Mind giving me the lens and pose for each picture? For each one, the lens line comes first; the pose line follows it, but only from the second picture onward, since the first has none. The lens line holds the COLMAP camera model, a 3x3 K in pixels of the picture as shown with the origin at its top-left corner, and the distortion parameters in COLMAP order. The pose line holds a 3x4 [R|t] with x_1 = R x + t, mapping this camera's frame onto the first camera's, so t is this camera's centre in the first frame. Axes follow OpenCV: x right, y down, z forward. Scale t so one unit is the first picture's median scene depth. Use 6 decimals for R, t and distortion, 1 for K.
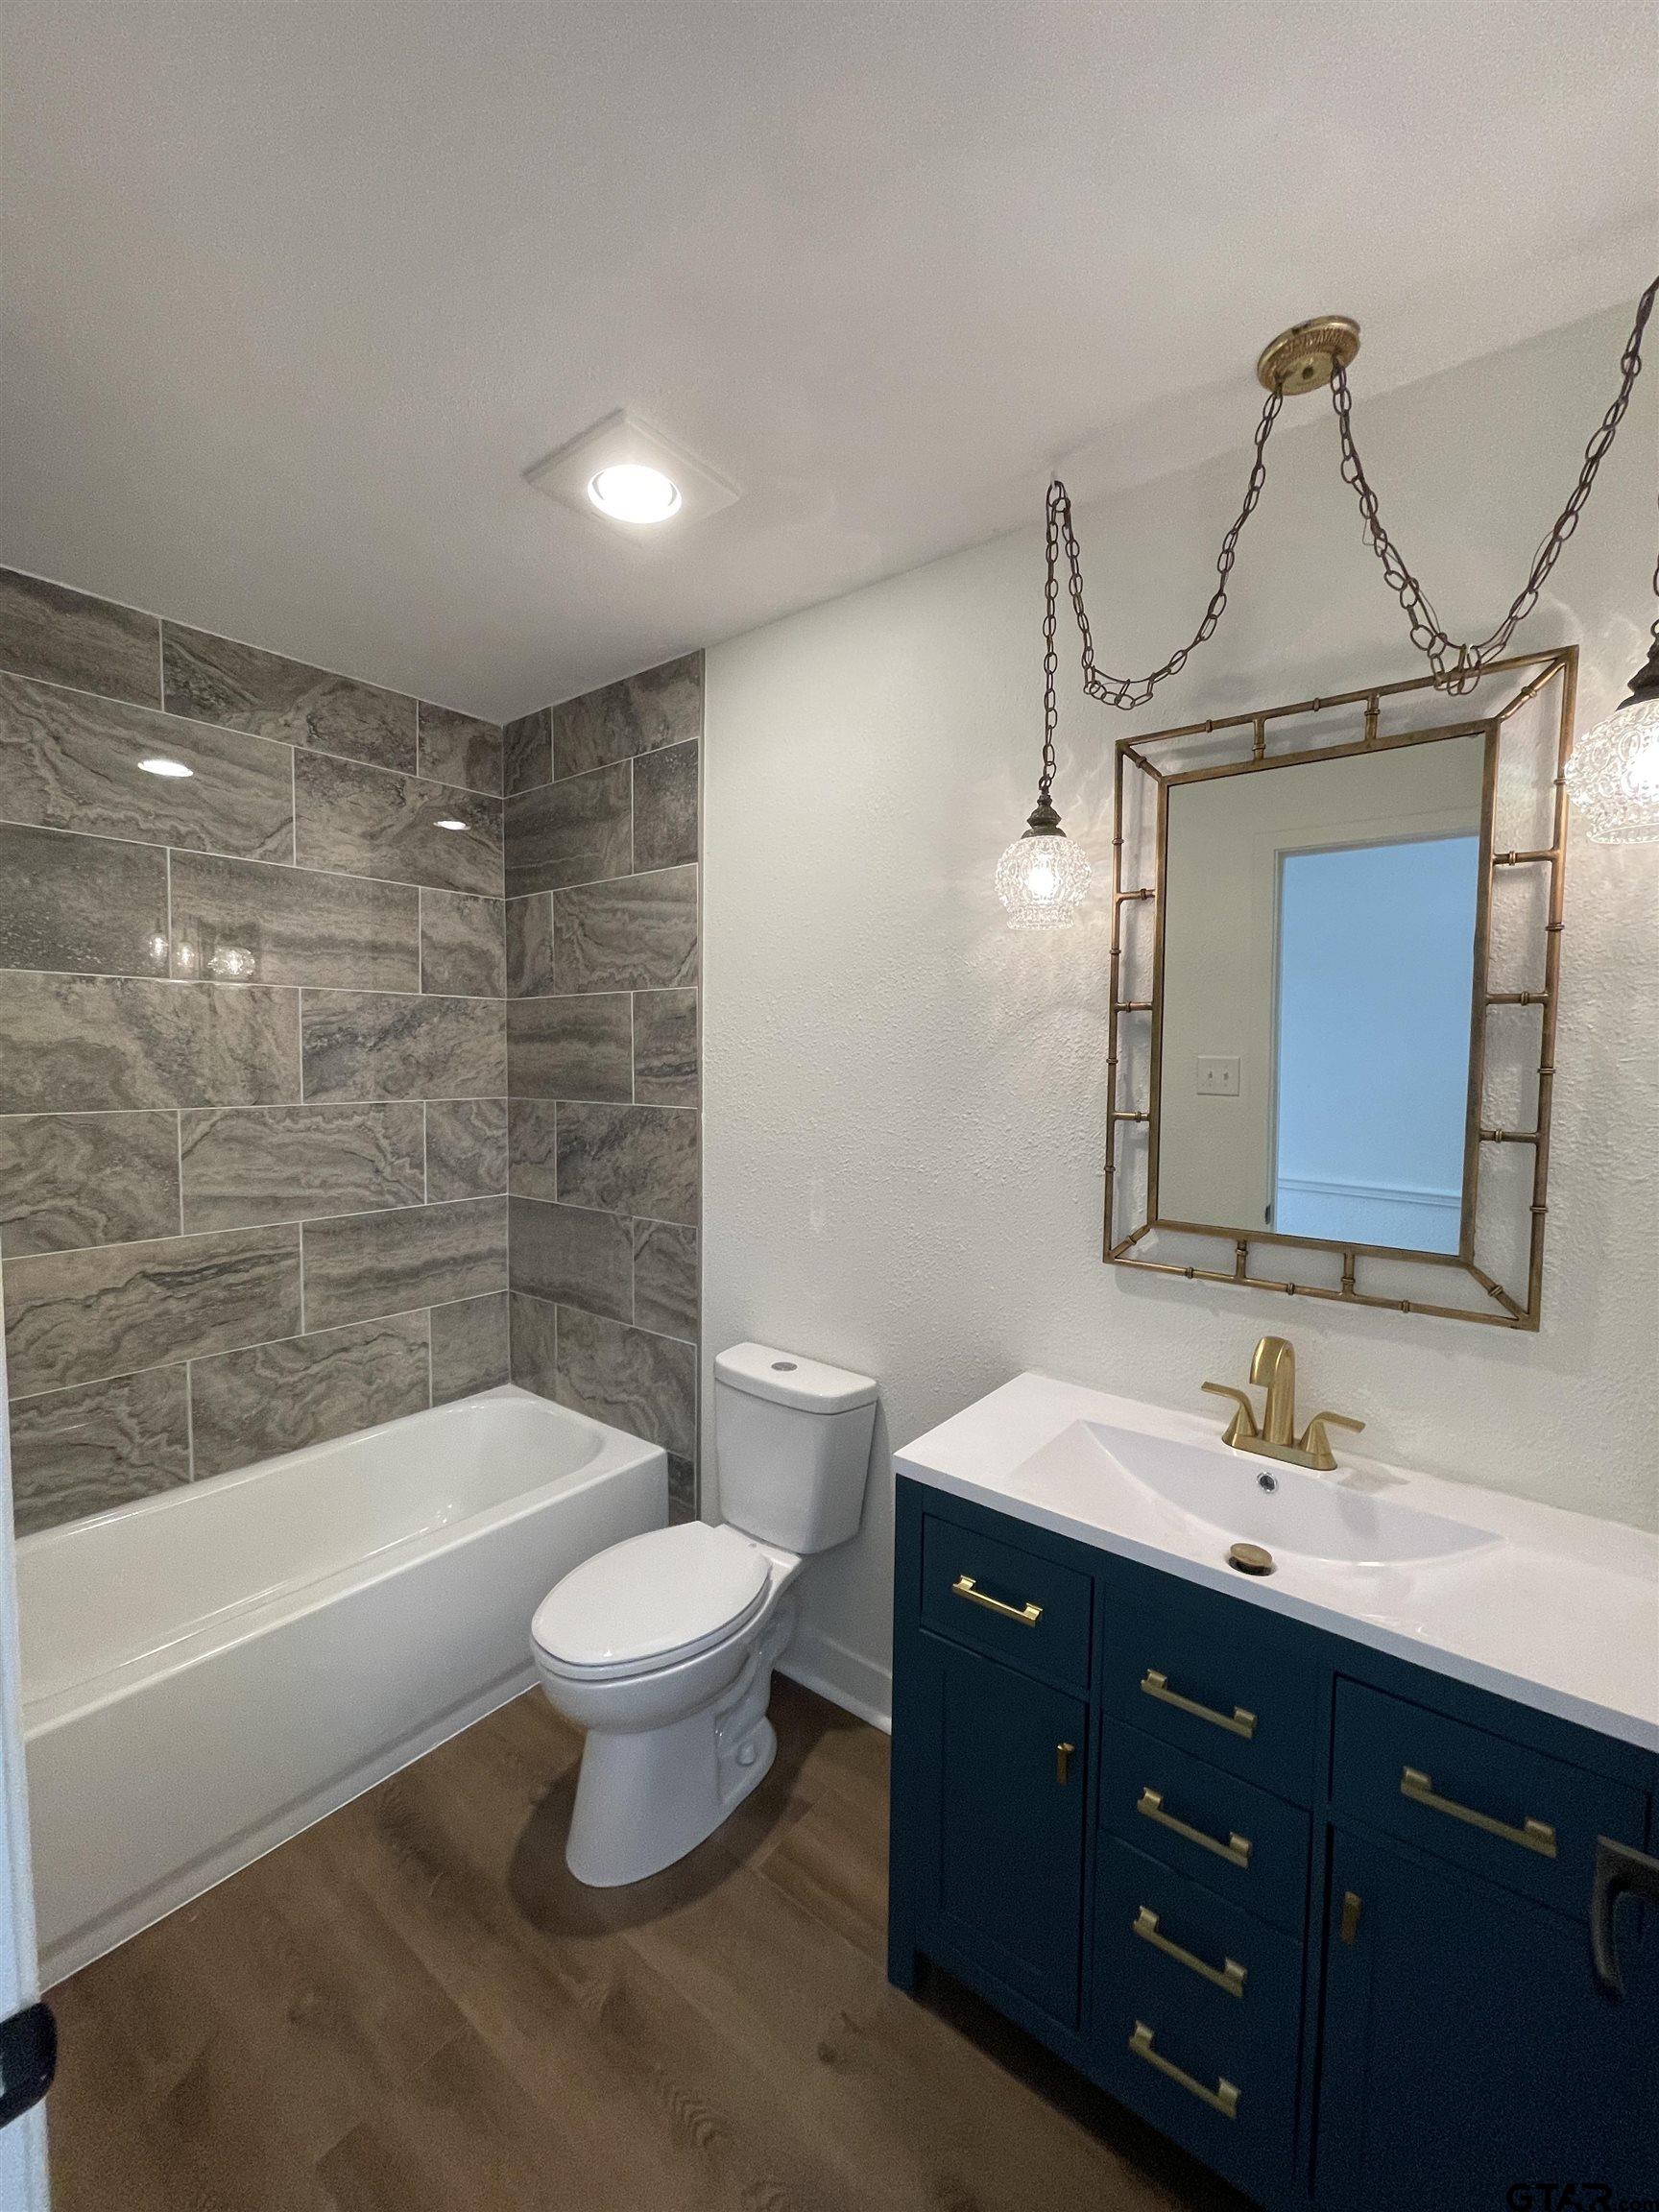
lens RADIAL K [[883.7, 0, 827.5], [0, 883.7, 1098.3], [0, 0, 1]] dist [-0.001215, -0.000005]
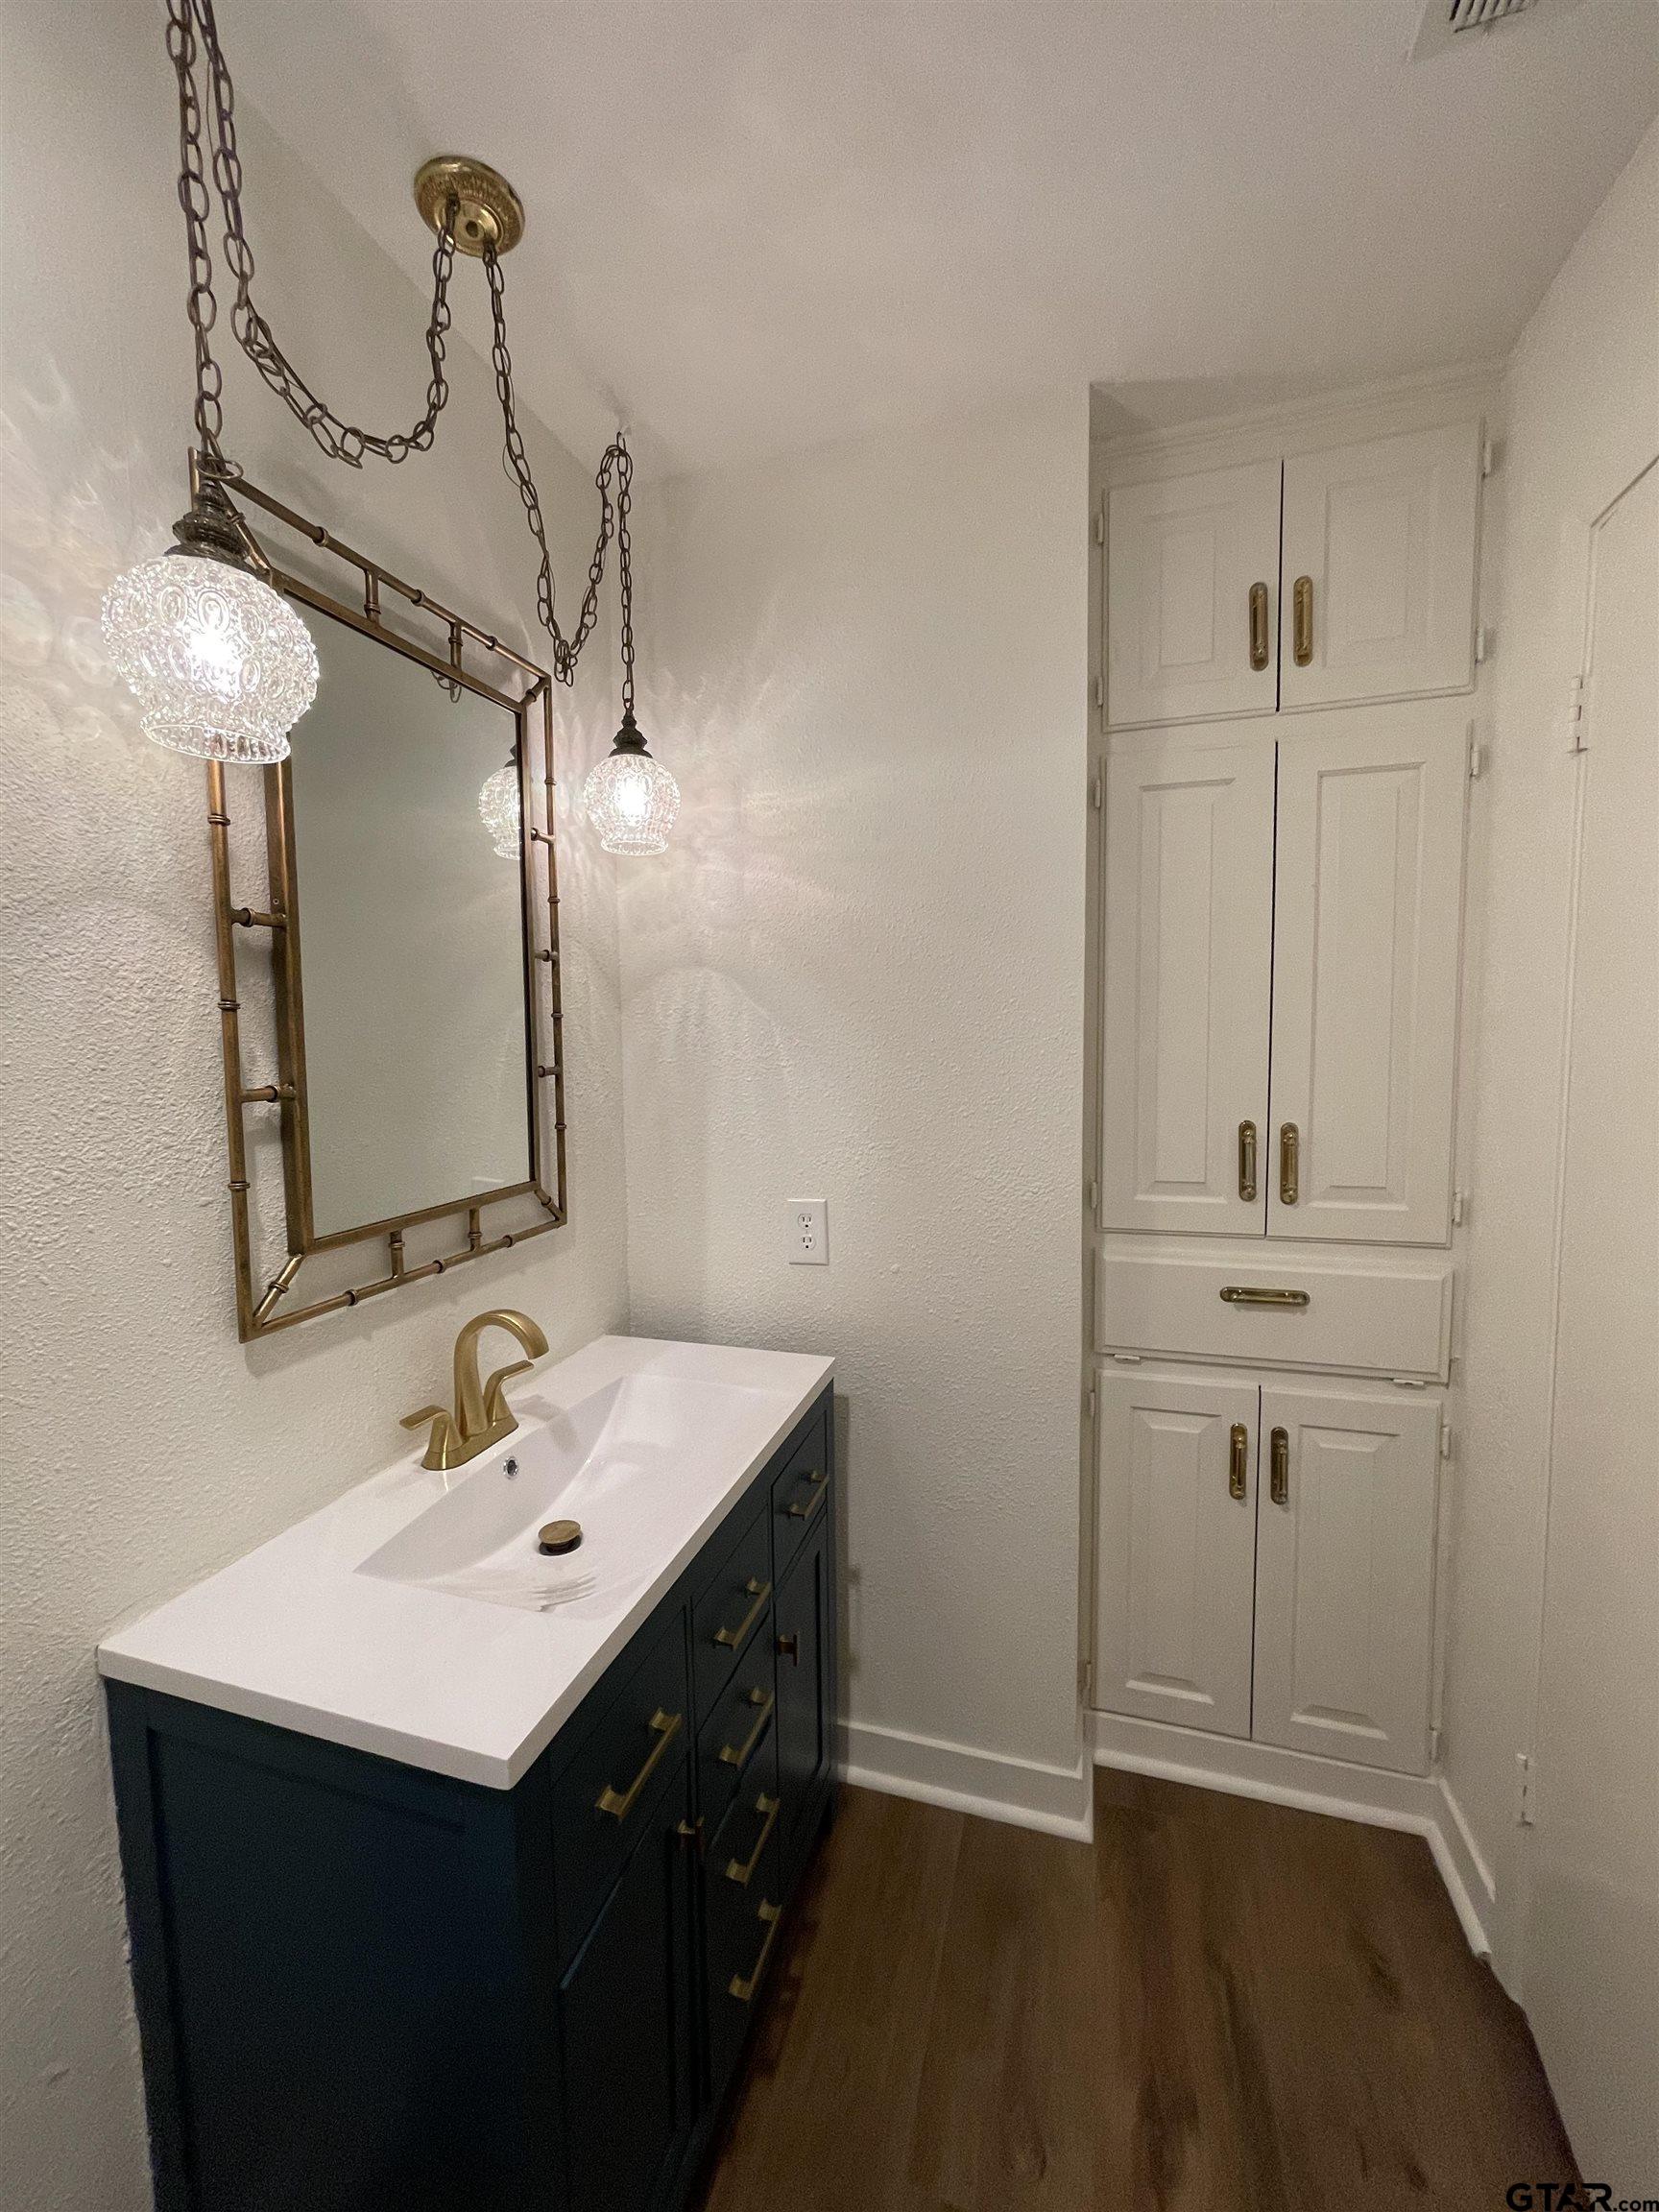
lens RADIAL K [[883.7, 0, 827.5], [0, 883.7, 1098.3], [0, 0, 1]] dist [-0.001215, -0.000005]
pose [[-0.351435, -0.075737, 0.933144, -0.419898], [0.060898, 0.992762, 0.103511, -0.019086], [-0.934229, 0.093204, -0.344280, 0.916868]]
